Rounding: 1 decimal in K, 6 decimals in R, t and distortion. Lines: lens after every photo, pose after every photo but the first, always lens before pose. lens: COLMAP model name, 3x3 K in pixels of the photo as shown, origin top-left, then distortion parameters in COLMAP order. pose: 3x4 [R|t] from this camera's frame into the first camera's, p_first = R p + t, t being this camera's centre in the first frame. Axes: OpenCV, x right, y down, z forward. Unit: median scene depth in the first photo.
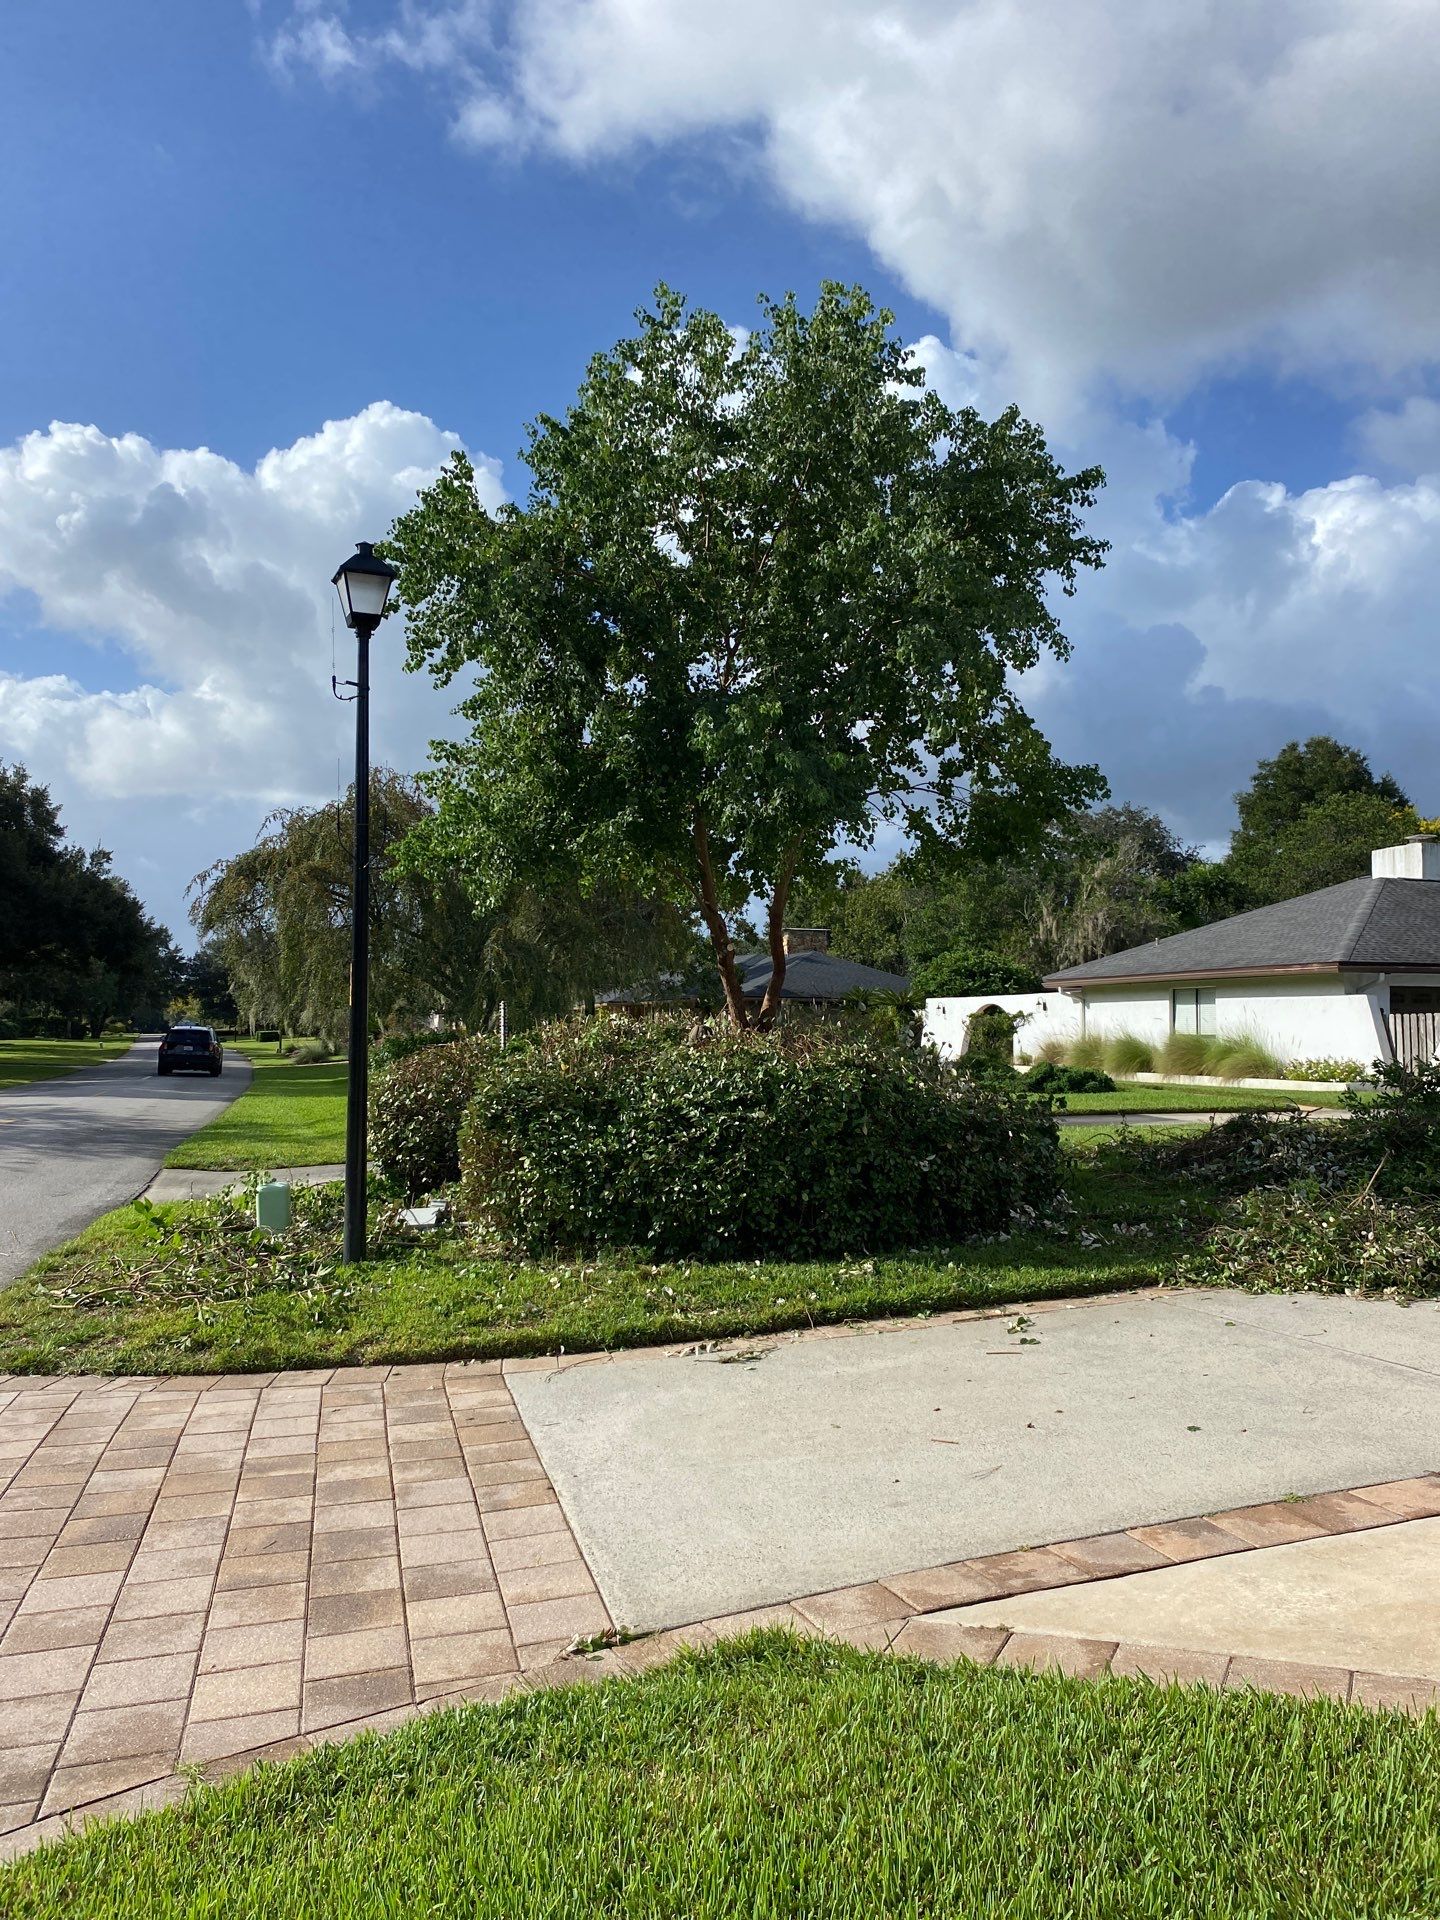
lens RADIAL K [[1480.4, 0, 713.3], [0, 1480.4, 988.2], [0, 0, 1]] dist [0.025982, -0.025346]
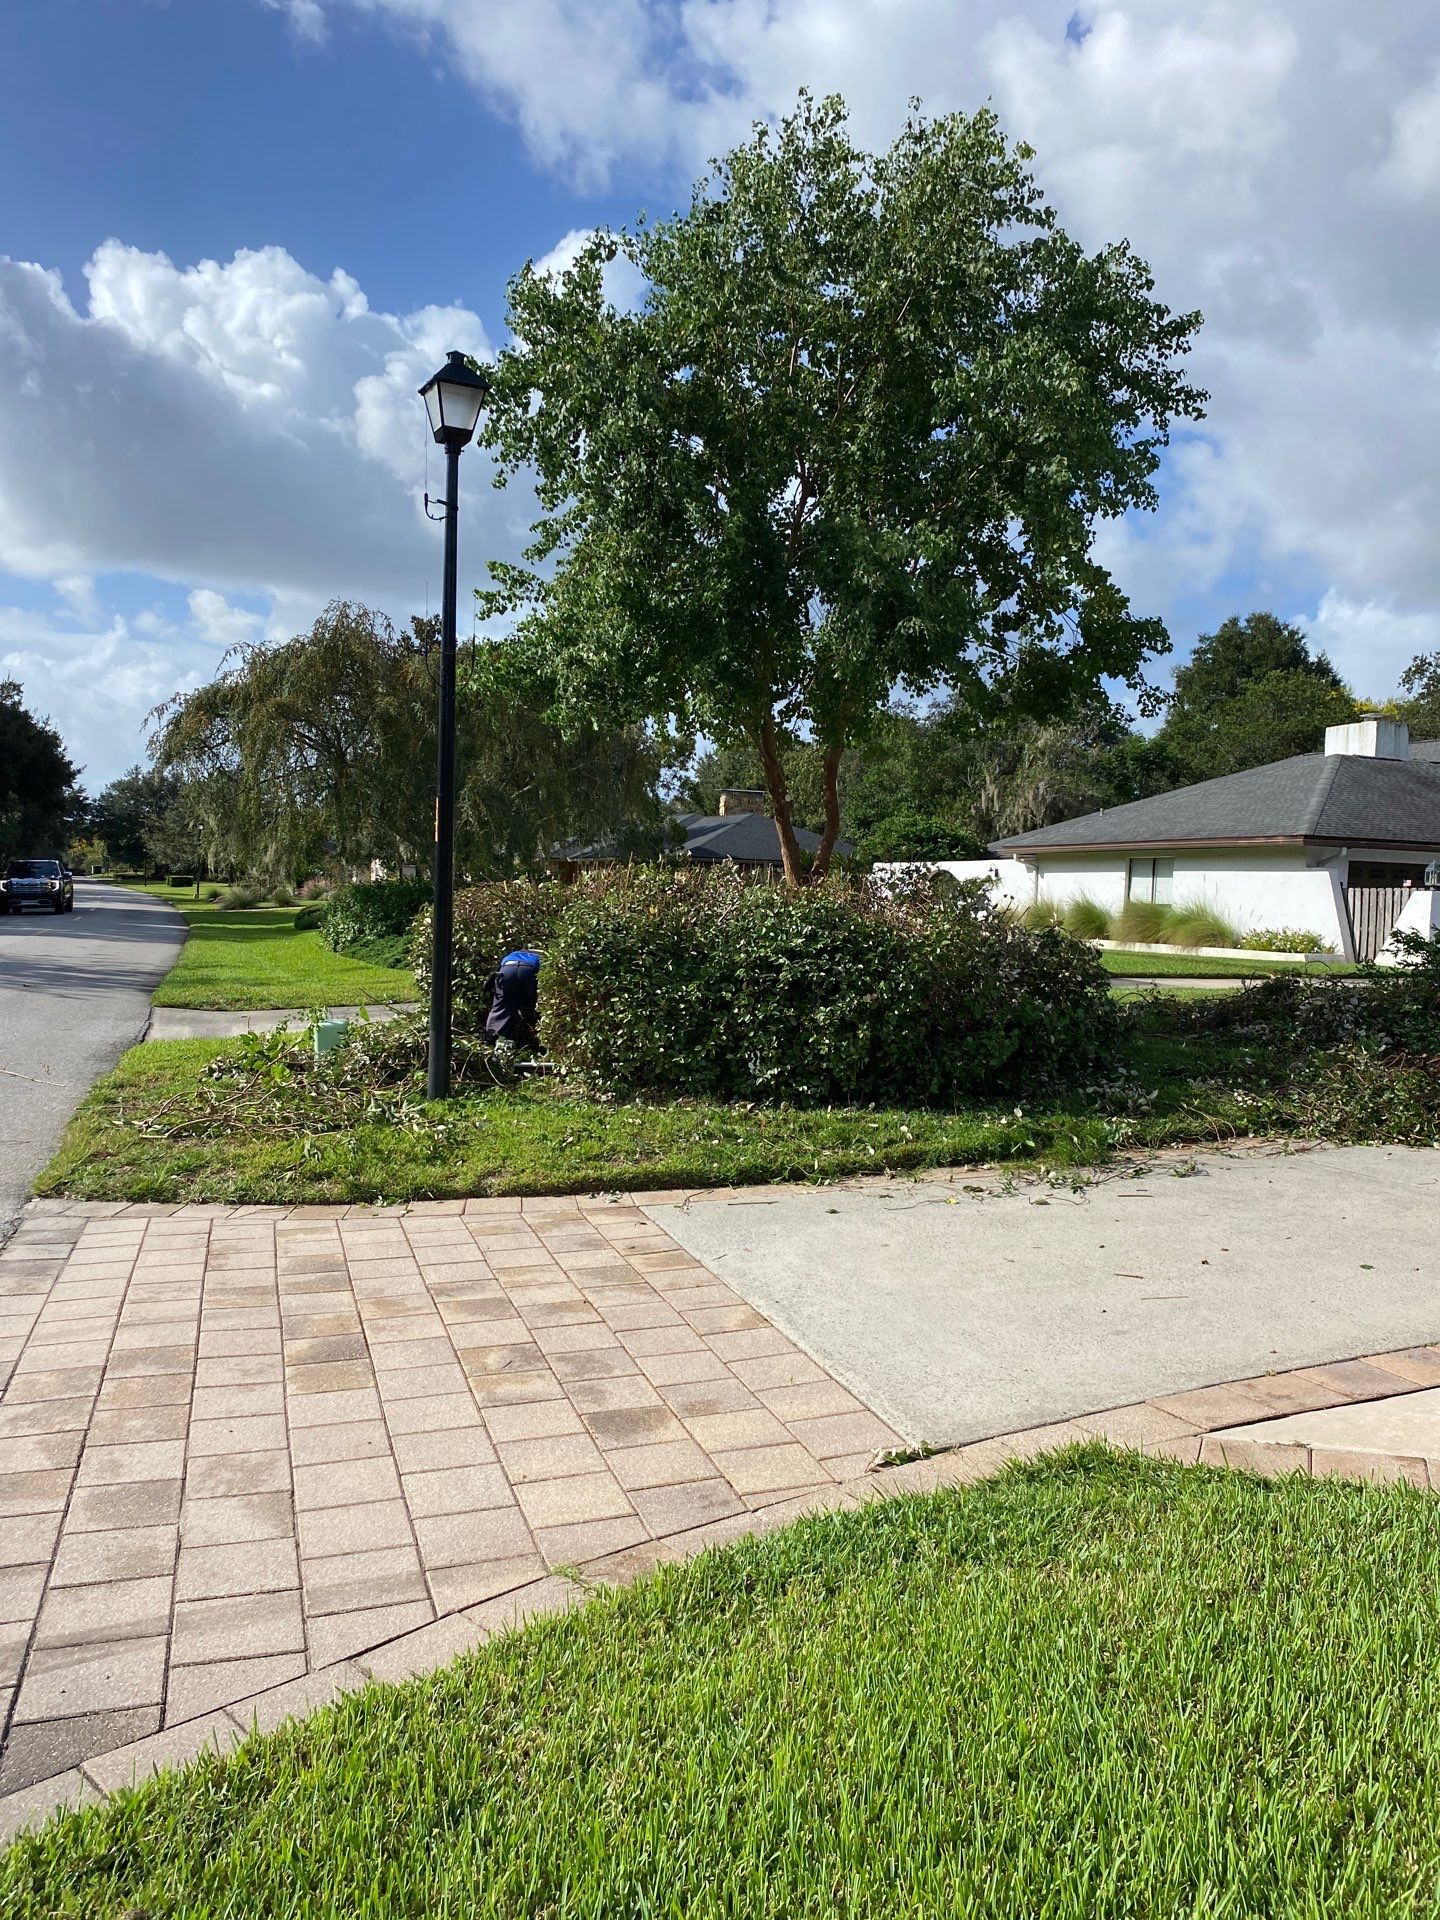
lens RADIAL K [[1465.6, 0, 718.9], [0, 1465.6, 969.3], [0, 0, 1]] dist [0.131903, -0.292589]
pose [[0.997620, 0.025786, 0.063949, -0.111425], [-0.030893, 0.996300, 0.080195, 0.011905], [-0.061644, -0.081980, 0.994726, 0.009052]]
